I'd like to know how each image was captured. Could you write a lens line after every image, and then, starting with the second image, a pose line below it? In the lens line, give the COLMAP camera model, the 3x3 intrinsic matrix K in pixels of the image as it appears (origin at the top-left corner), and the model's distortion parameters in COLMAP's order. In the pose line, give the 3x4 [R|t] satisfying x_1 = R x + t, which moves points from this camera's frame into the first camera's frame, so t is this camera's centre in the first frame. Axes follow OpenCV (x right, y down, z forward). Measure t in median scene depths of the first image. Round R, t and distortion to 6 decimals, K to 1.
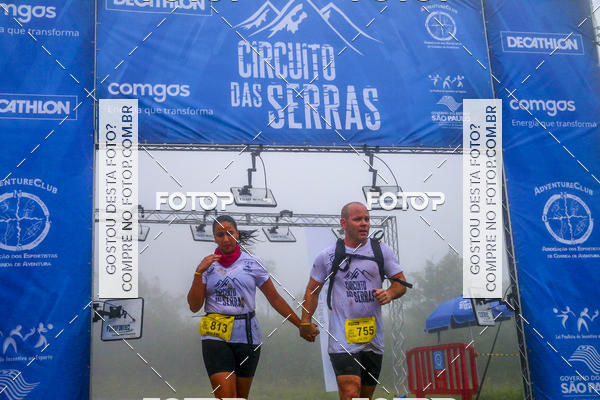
lens RADIAL K [[732.7, 0, 290.5], [0, 732.7, 202.6], [0, 0, 1]] dist [0.035645, 0.000000]
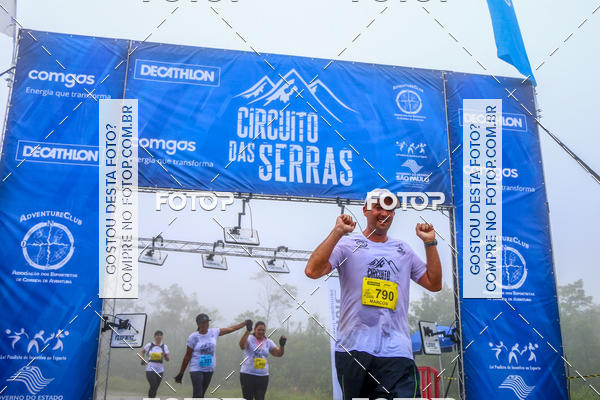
lens RADIAL K [[638.5, 0, 308.3], [0, 638.5, 193.9], [0, 0, 1]] dist [-0.034763, 0.000000]
pose [[0.997715, 0.050212, -0.045204, 0.099962], [-0.052751, 0.996988, -0.056855, -0.022213], [0.042213, 0.059110, 0.997359, -0.048211]]
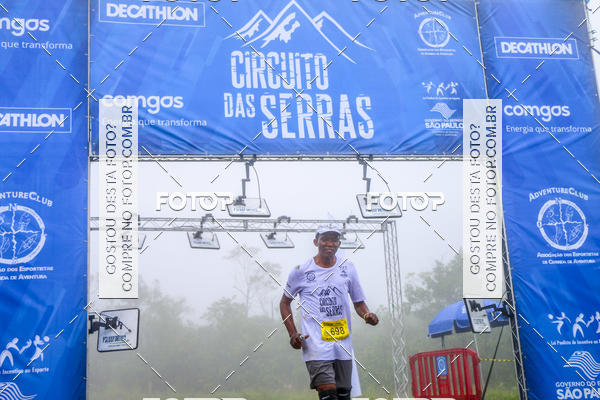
lens RADIAL K [[779.3, 0, 298.1], [0, 779.3, 194.2], [0, 0, 1]] dist [0.075373, 0.000000]
pose [[0.999935, -0.010701, -0.003906, 0.022580], [0.010694, 0.999941, -0.001728, -0.021857], [0.003924, 0.001686, 0.999991, -0.070588]]
